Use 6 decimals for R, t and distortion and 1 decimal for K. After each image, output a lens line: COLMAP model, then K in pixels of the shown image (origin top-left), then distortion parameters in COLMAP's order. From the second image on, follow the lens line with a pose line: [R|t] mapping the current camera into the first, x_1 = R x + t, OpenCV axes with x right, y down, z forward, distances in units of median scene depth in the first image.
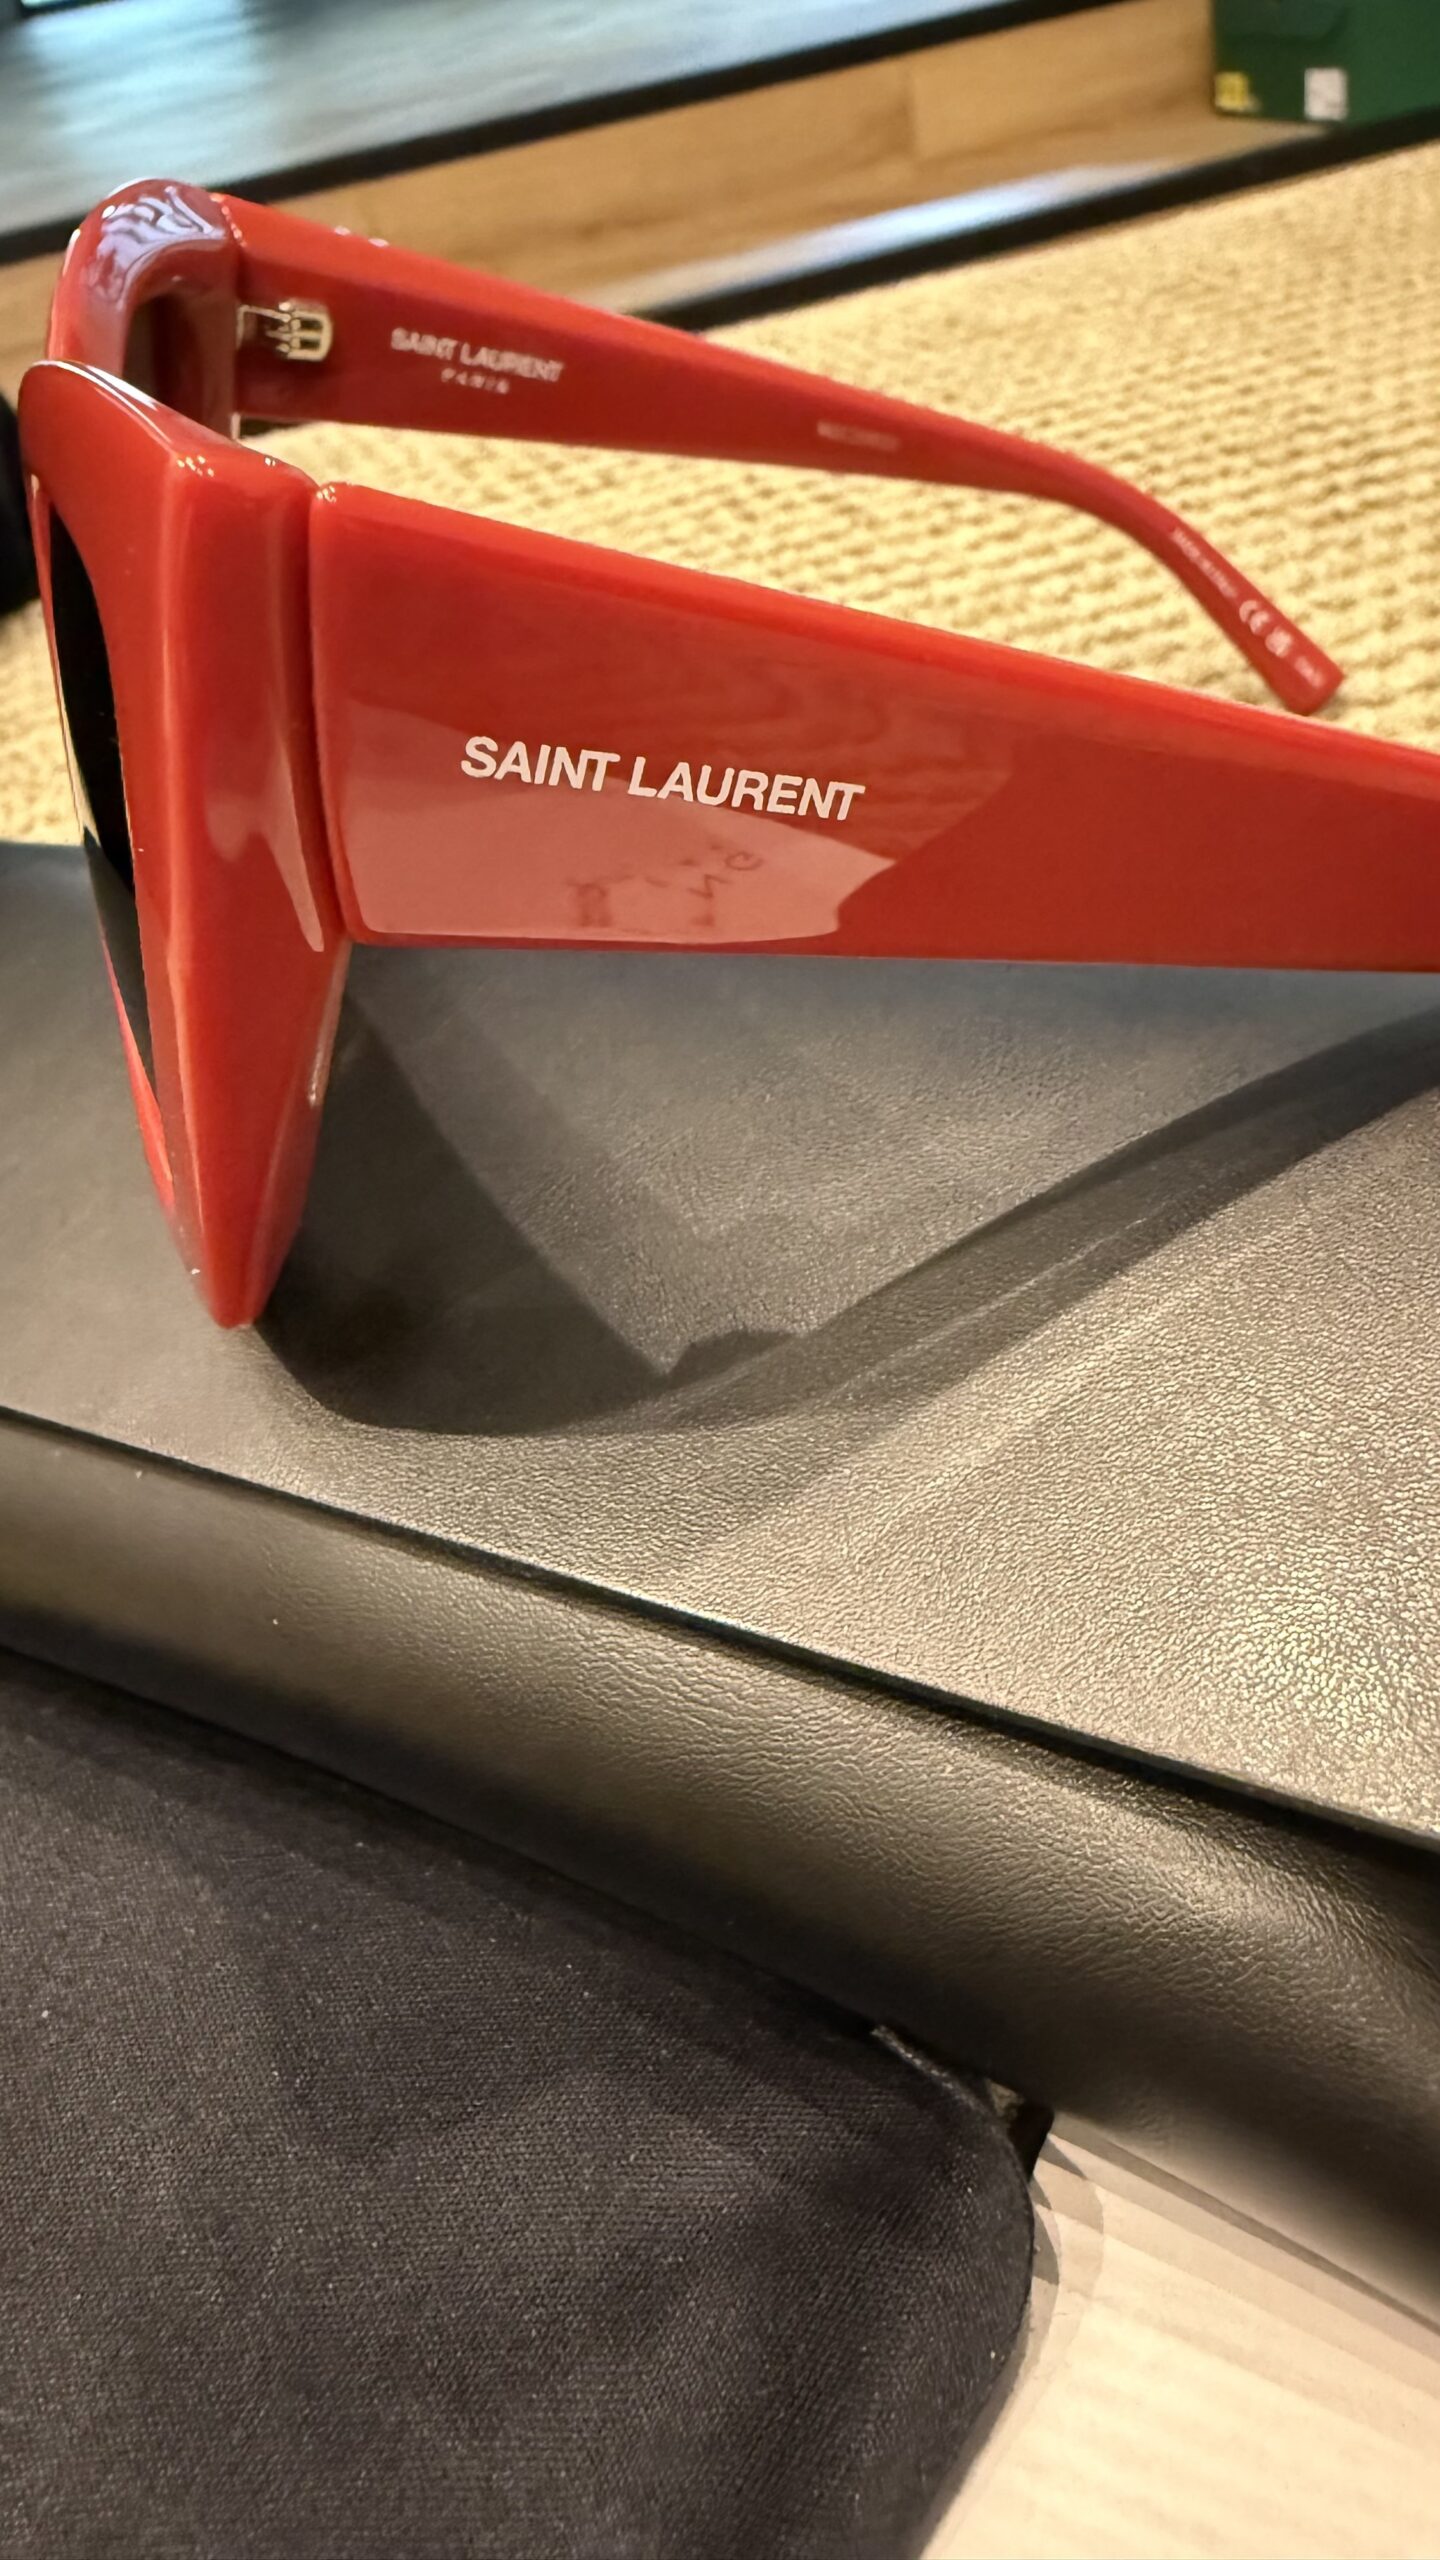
lens RADIAL K [[1857.5, 0, 722.4], [0, 1857.5, 1268.5], [0, 0, 1]] dist [-0.001034, 0.005915]
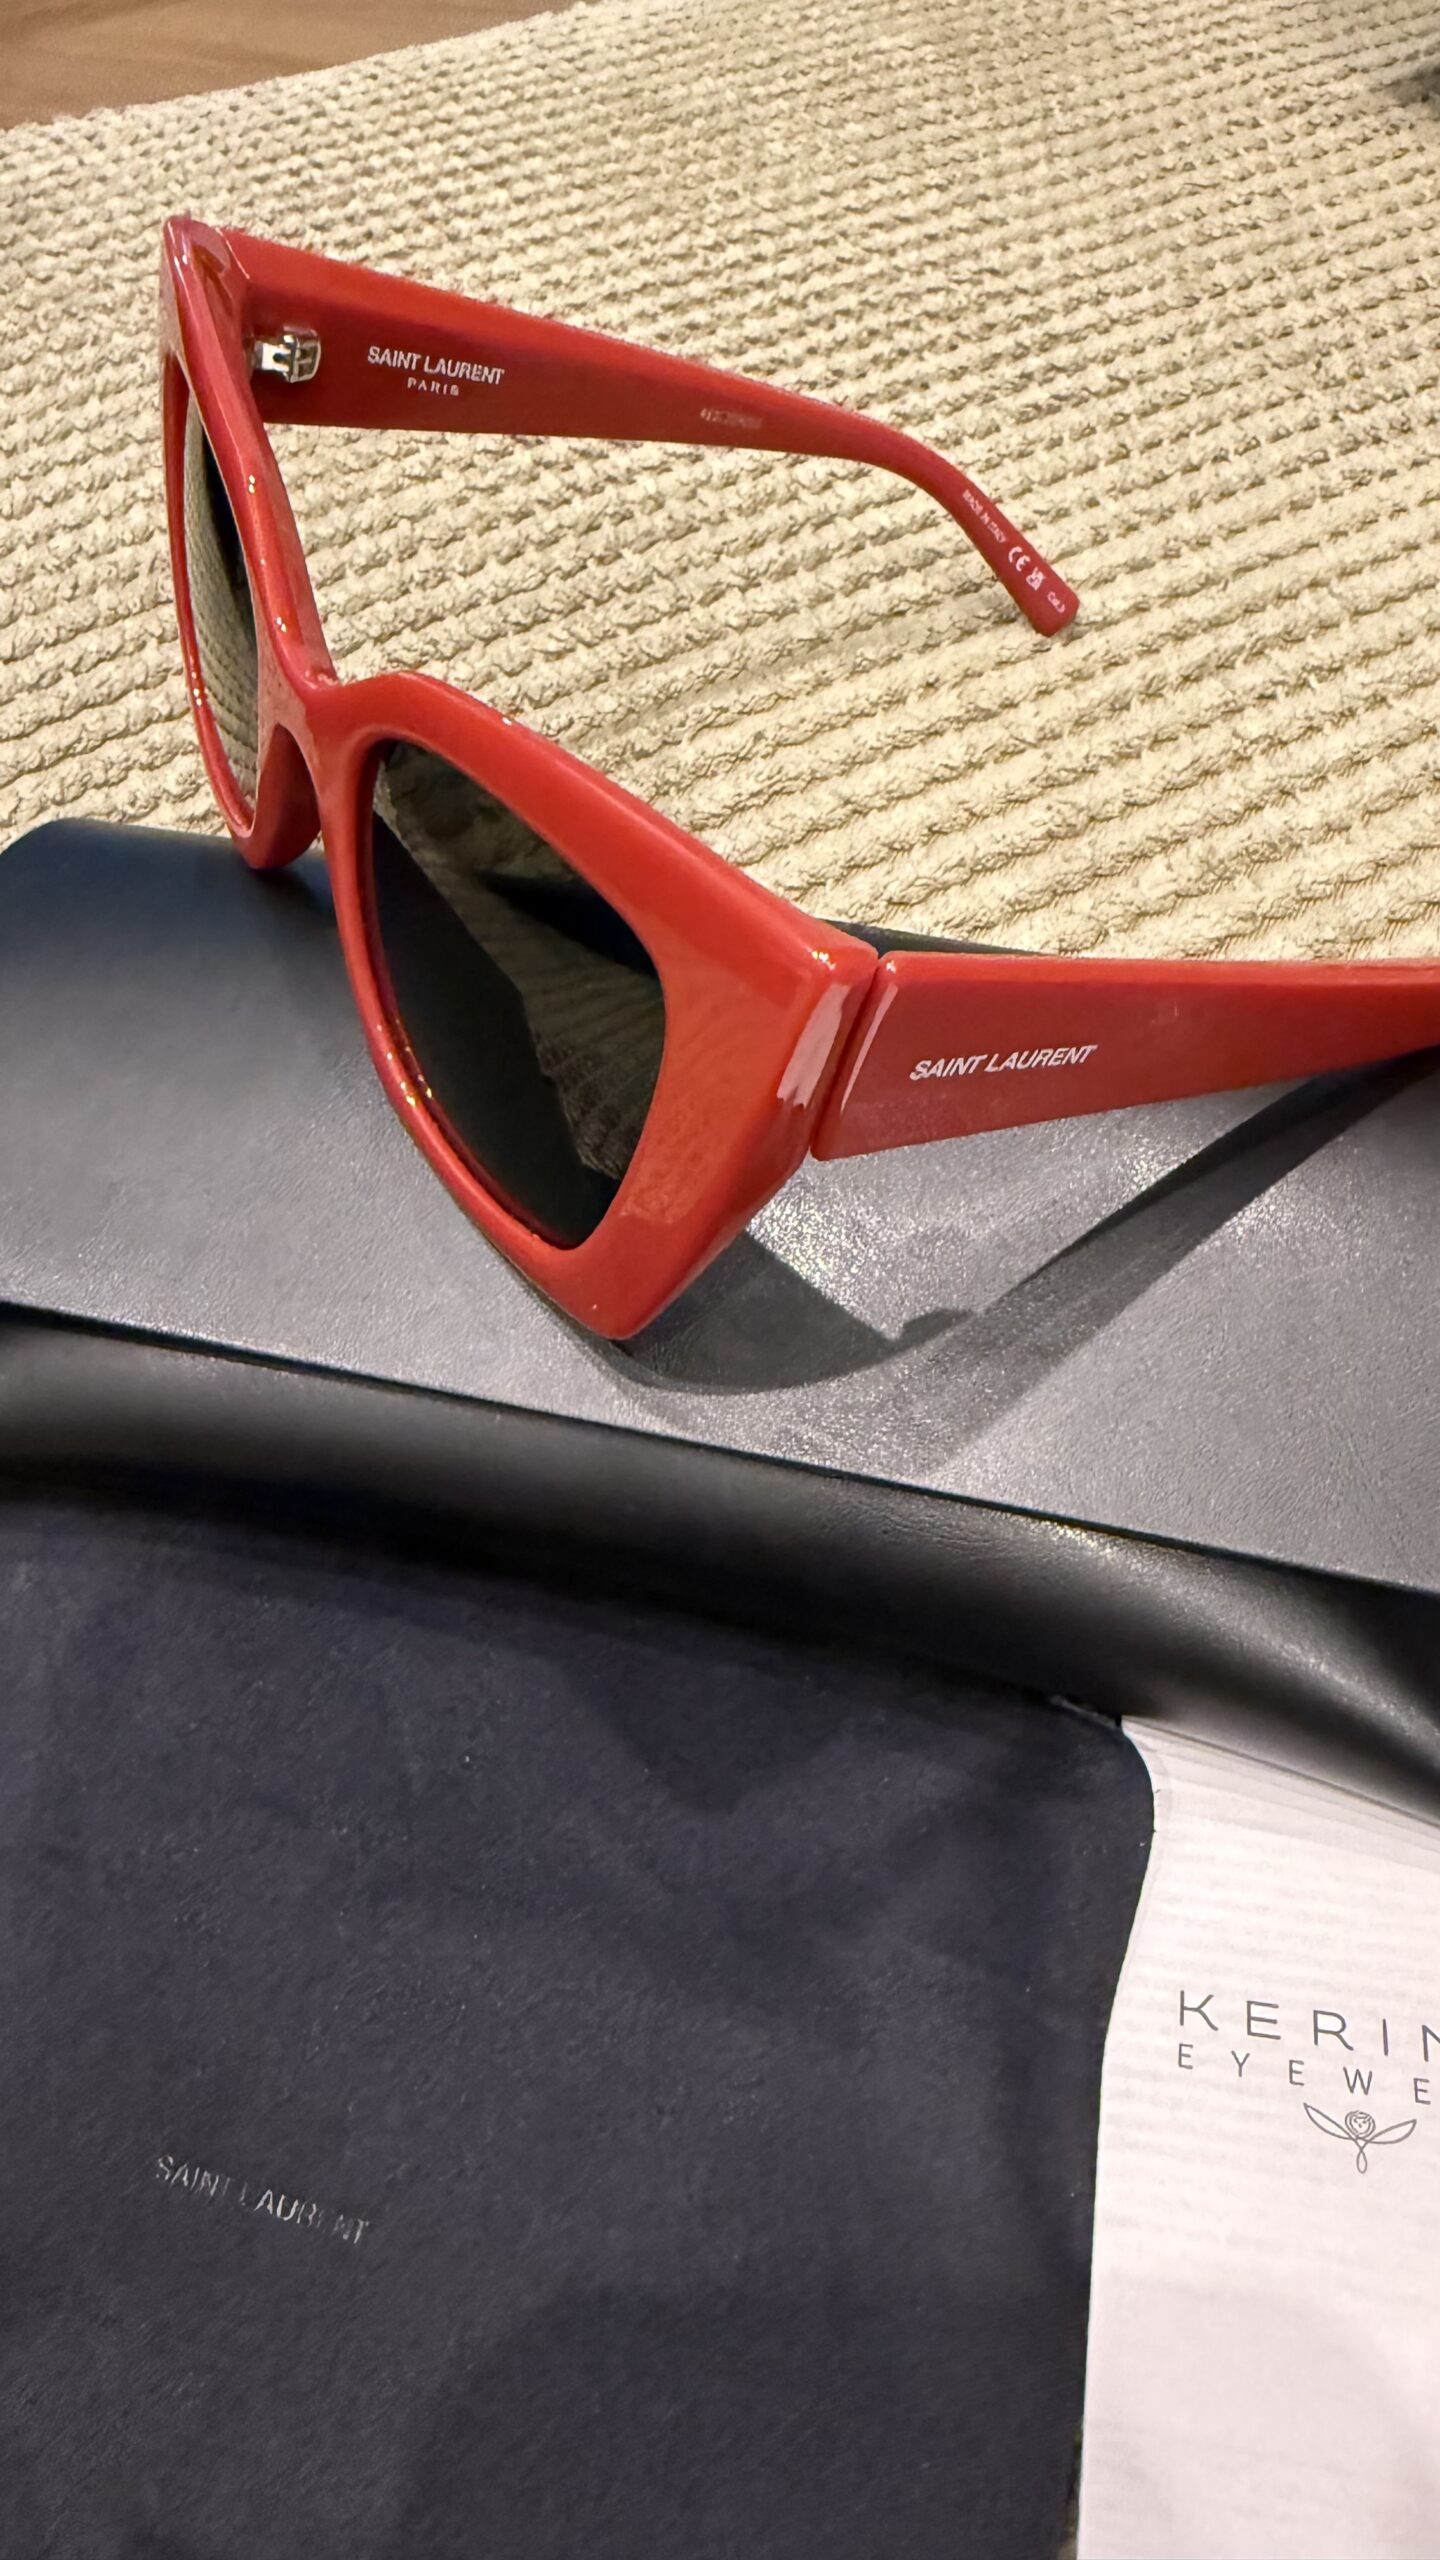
lens RADIAL K [[1857.5, 0, 710.9], [0, 1857.5, 1285.4], [0, 0, 1]] dist [-0.001034, 0.005915]
pose [[0.957221, -0.108827, 0.268113, -0.305827], [0.040158, 0.967577, 0.249365, -0.198797], [-0.286557, -0.227930, 0.930555, -0.223118]]
